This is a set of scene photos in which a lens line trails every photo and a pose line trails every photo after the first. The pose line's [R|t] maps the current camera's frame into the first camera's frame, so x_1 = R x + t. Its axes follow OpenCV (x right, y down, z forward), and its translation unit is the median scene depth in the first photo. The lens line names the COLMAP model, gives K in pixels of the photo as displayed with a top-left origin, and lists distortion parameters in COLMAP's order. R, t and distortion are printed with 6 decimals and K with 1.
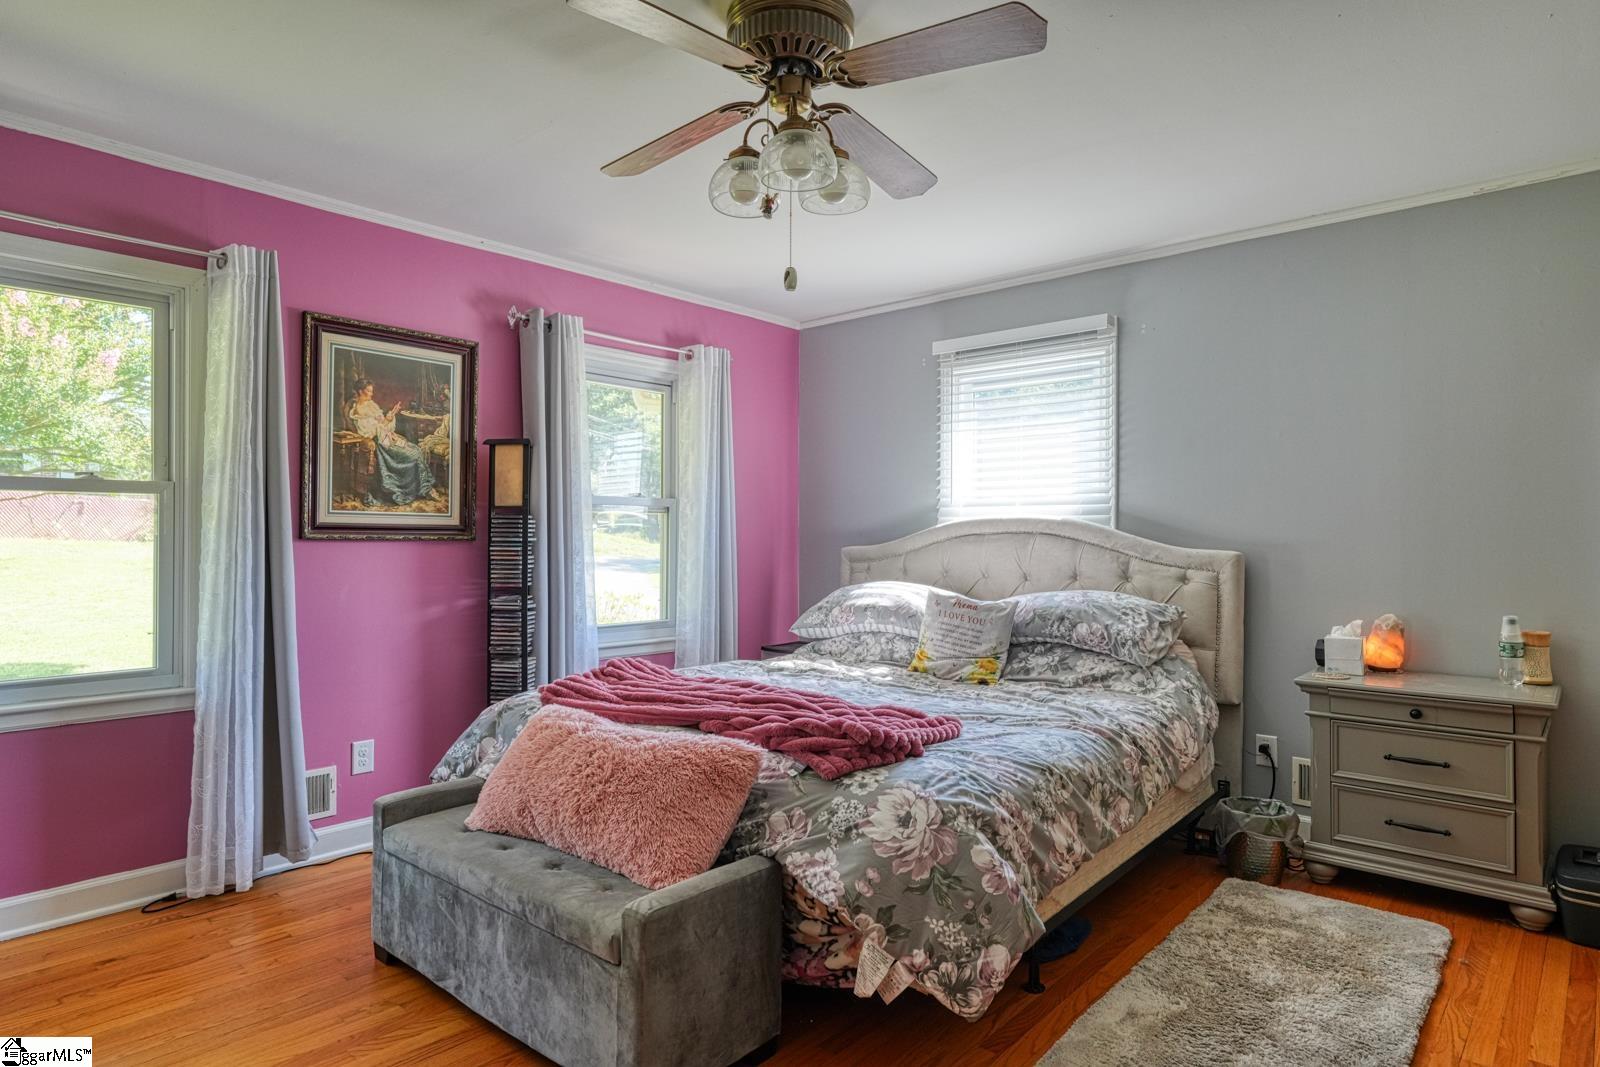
lens RADIAL K [[909.4, 0, 807.2], [0, 909.4, 533.7], [0, 0, 1]] dist [0.000326, 0.000975]
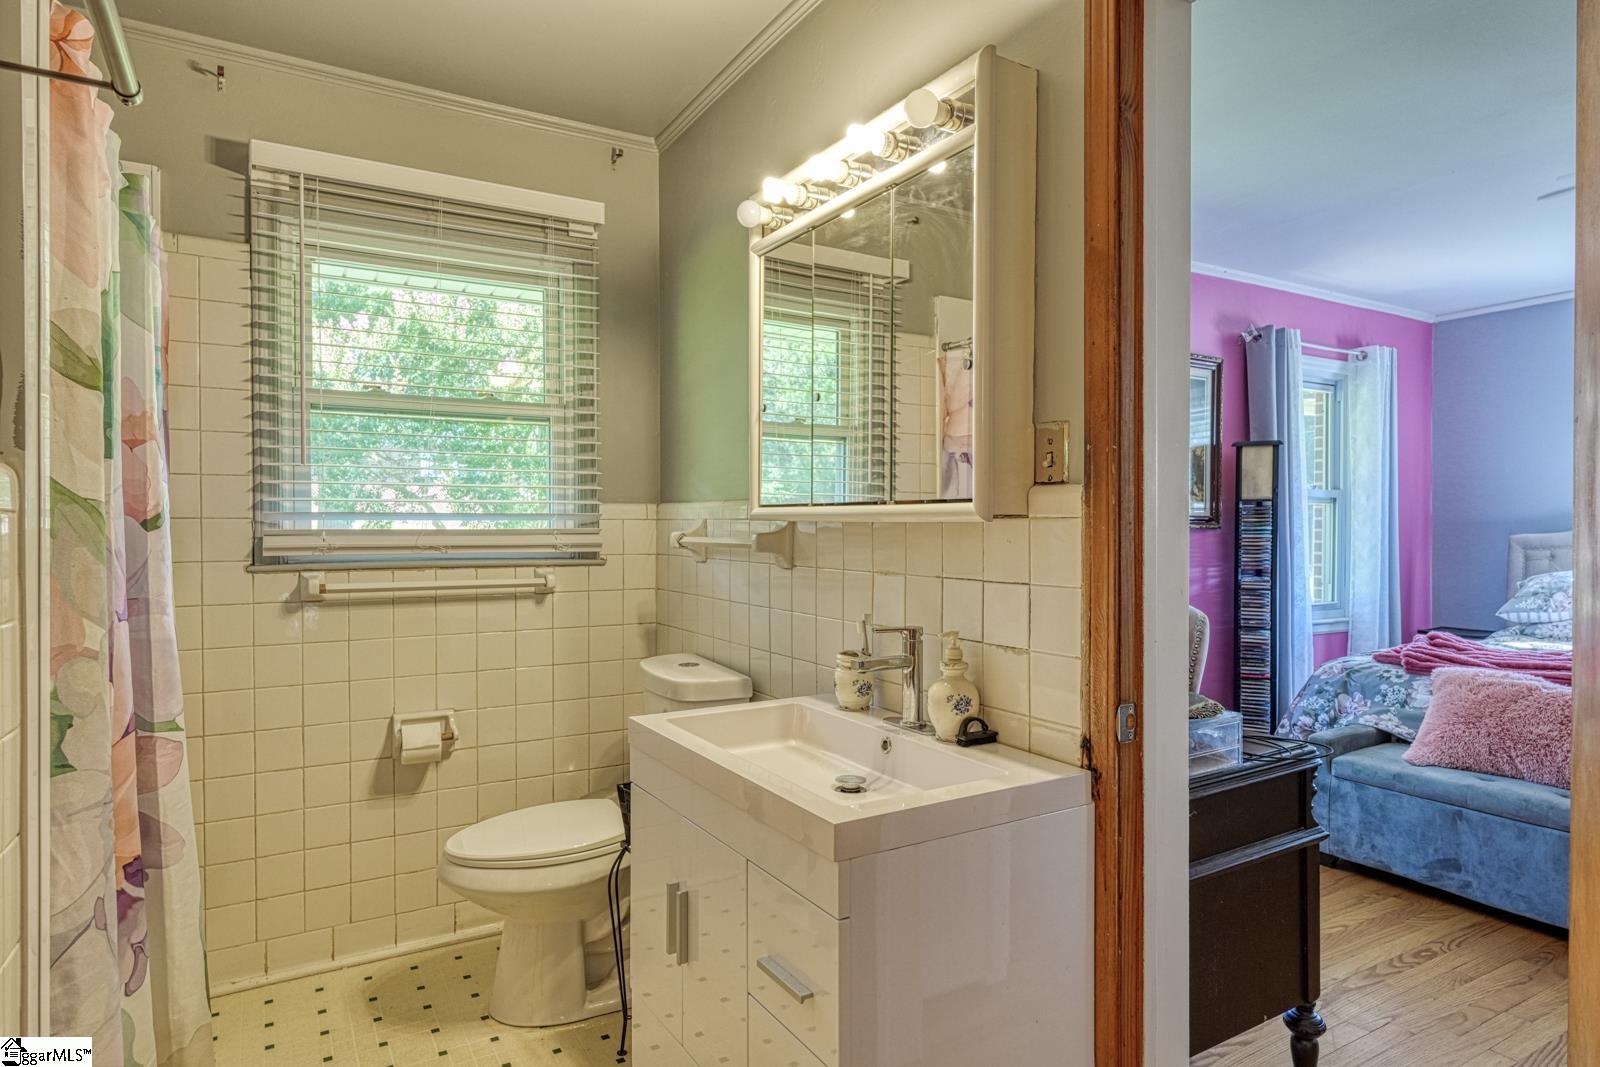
lens RADIAL K [[909.4, 0, 792.5], [0, 909.4, 535.7], [0, 0, 1]] dist [0.000326, 0.000975]
pose [[0.948900, -0.001167, -0.315575, -0.538709], [0.005628, 0.999897, 0.013226, -0.002890], [0.315527, -0.014326, 0.948809, -0.292805]]
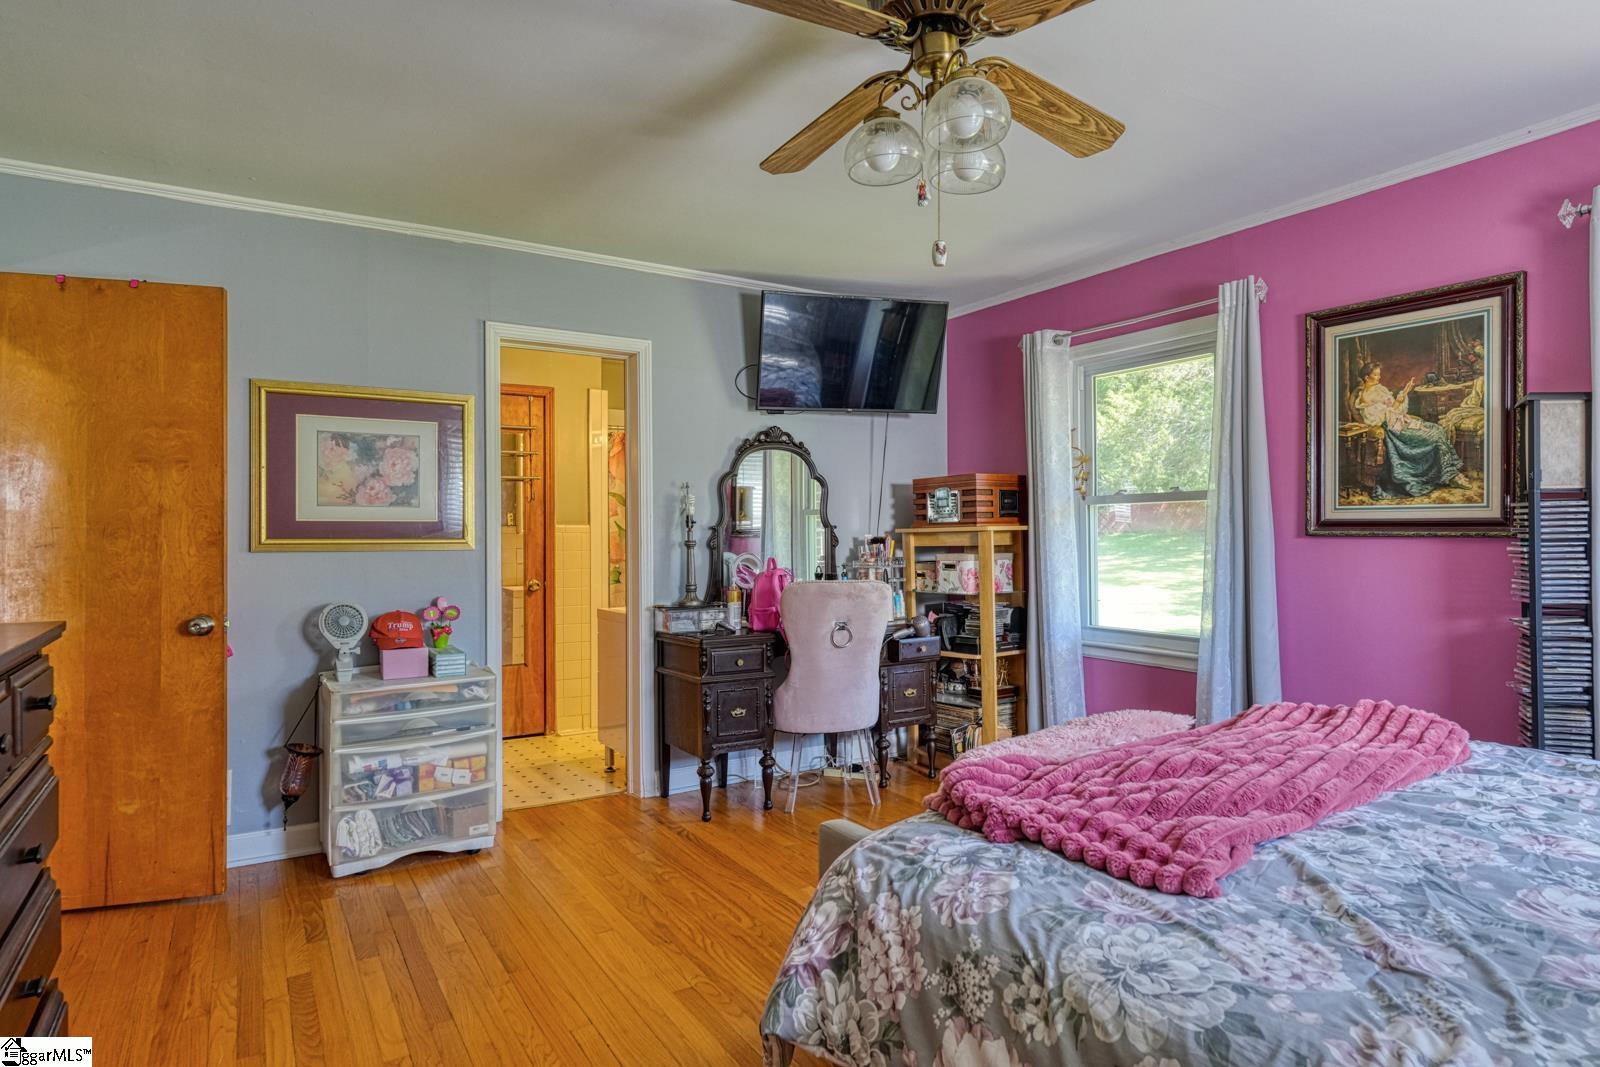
lens RADIAL K [[909.4, 0, 799.5], [0, 909.4, 534.6], [0, 0, 1]] dist [0.000326, 0.000975]
pose [[-0.293761, -0.001214, -0.955878, 0.542554], [0.007182, 0.999968, -0.003478, 0.003745], [0.955852, -0.007887, -0.293743, 0.680476]]
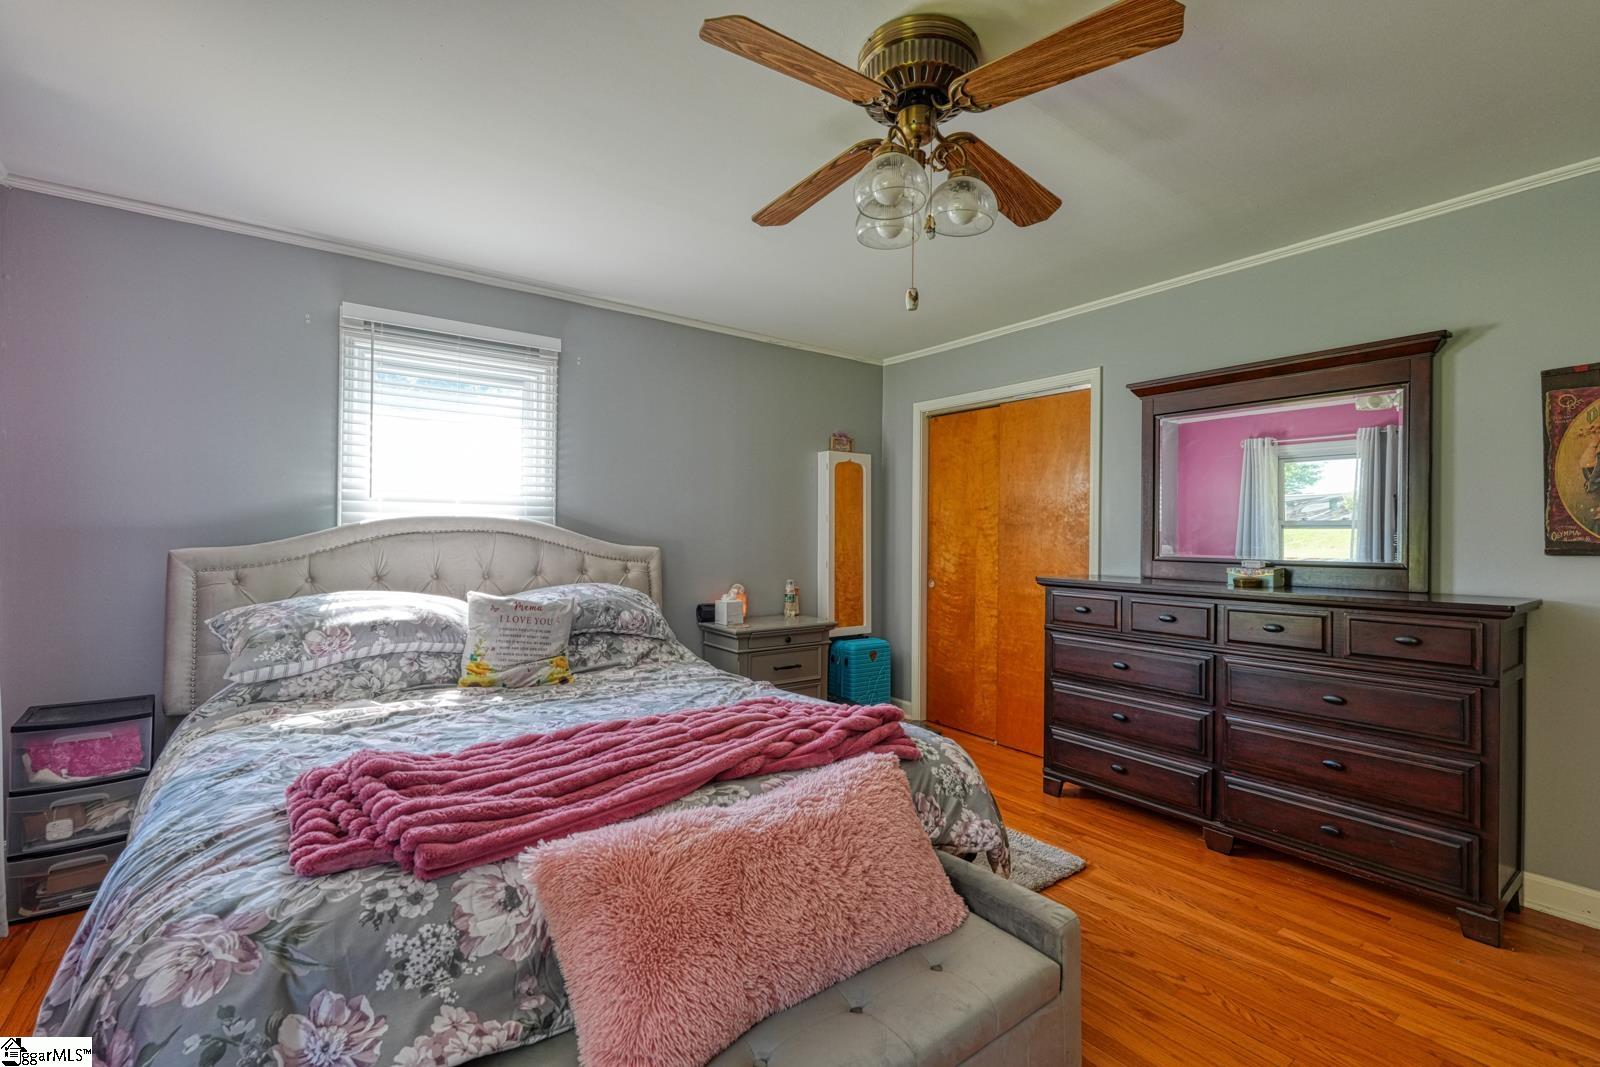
lens RADIAL K [[699.6, 0, 801.8], [0, 699.6, 531.5], [0, 0, 1]] dist [0.001454, -0.000160]
pose [[0.207258, 0.004701, 0.978275, -0.506416], [-0.010870, 0.999938, -0.002503, -0.003239], [-0.978226, -0.010115, 0.207296, 0.572724]]
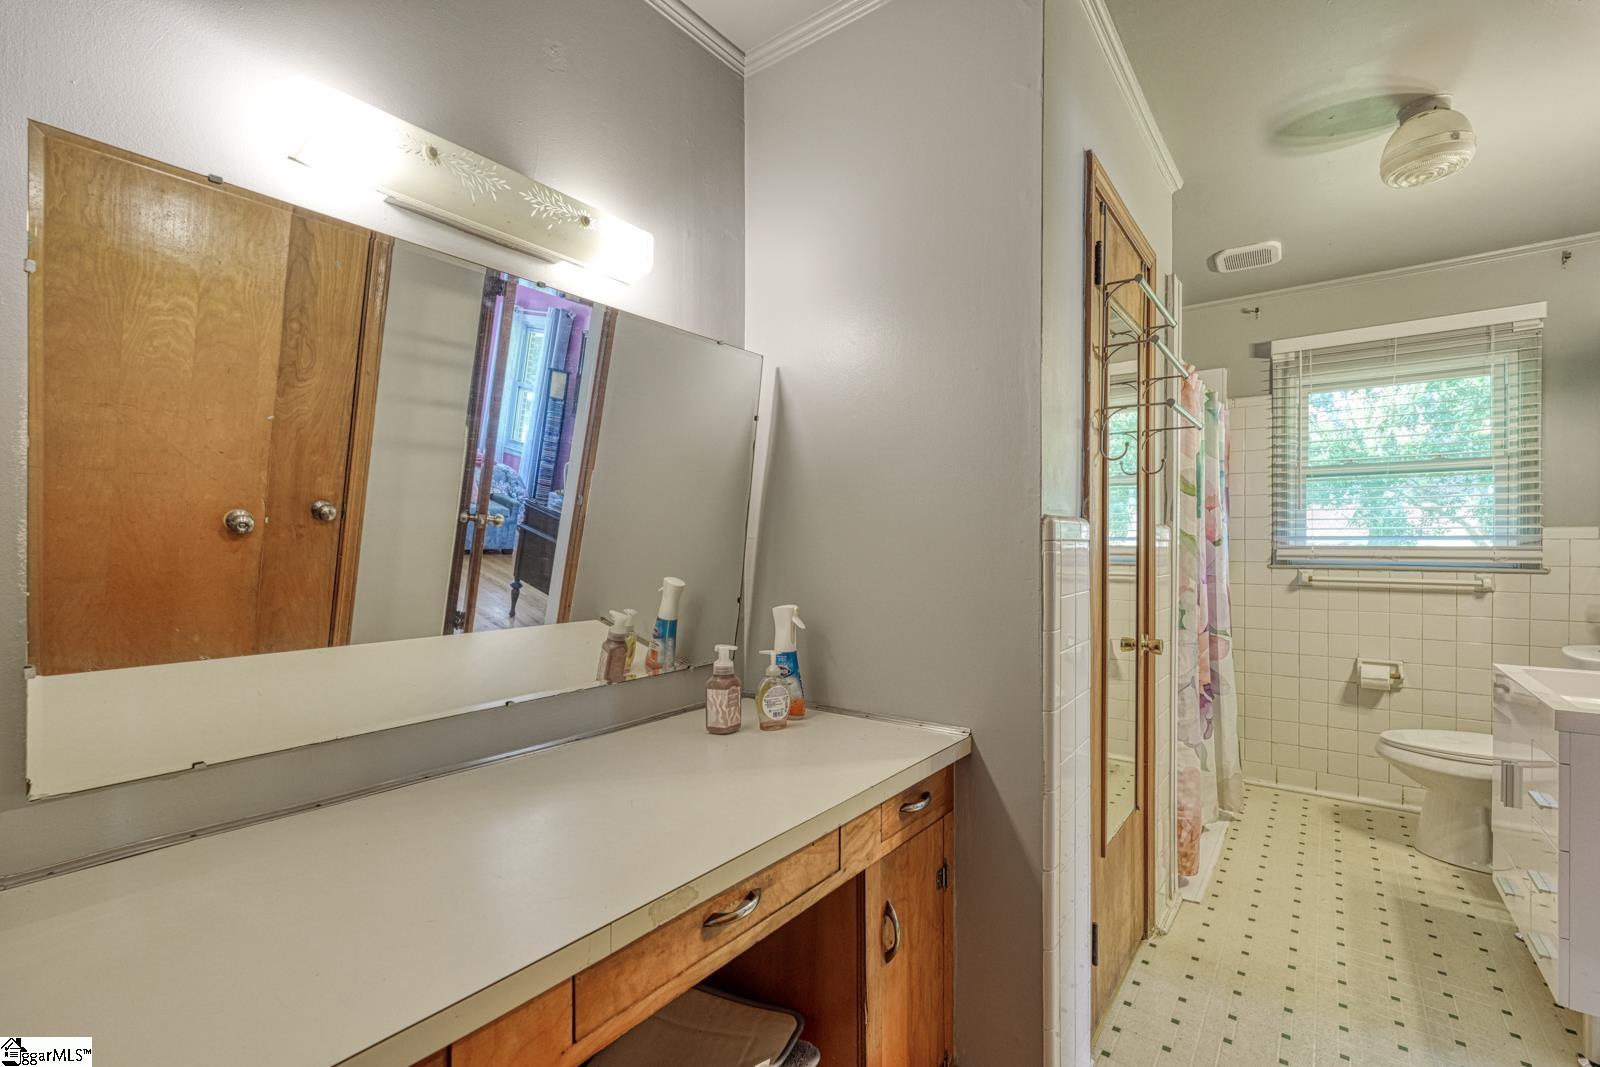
lens RADIAL K [[699.6, 0, 803.5], [0, 699.6, 545.3], [0, 0, 1]] dist [0.001454, -0.000160]
pose [[0.079107, 0.002191, -0.996864, -0.210437], [0.004131, 0.999988, 0.002526, -0.006290], [0.996858, -0.004318, 0.079097, -0.507142]]
